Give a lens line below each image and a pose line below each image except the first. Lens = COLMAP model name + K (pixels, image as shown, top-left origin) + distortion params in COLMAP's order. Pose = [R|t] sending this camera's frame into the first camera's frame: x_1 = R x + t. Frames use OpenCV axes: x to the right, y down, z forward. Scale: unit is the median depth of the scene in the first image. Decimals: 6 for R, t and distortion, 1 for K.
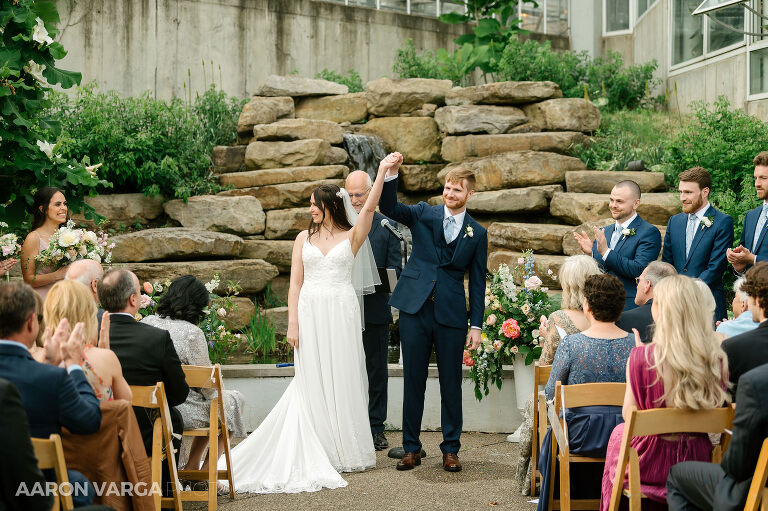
lens RADIAL K [[2349.5, 0, 384.0], [0, 2349.5, 255.5], [0, 0, 1]] dist [-0.066126, 0.925931]
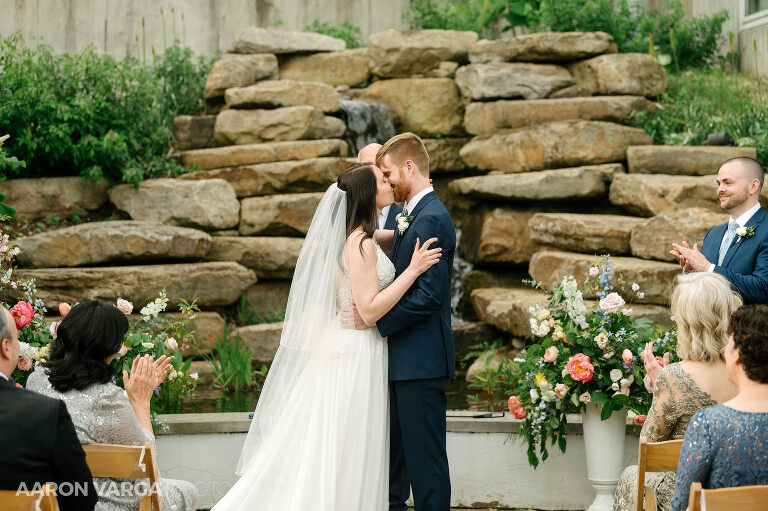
lens RADIAL K [[2349.5, 0, 384.0], [0, 2349.5, 255.5], [0, 0, 1]] dist [-0.066126, 0.925931]
pose [[0.999991, -0.003258, 0.002710, -0.004854], [0.003236, 0.999962, 0.008122, -0.006193], [-0.002736, -0.008113, 0.999963, 0.216575]]
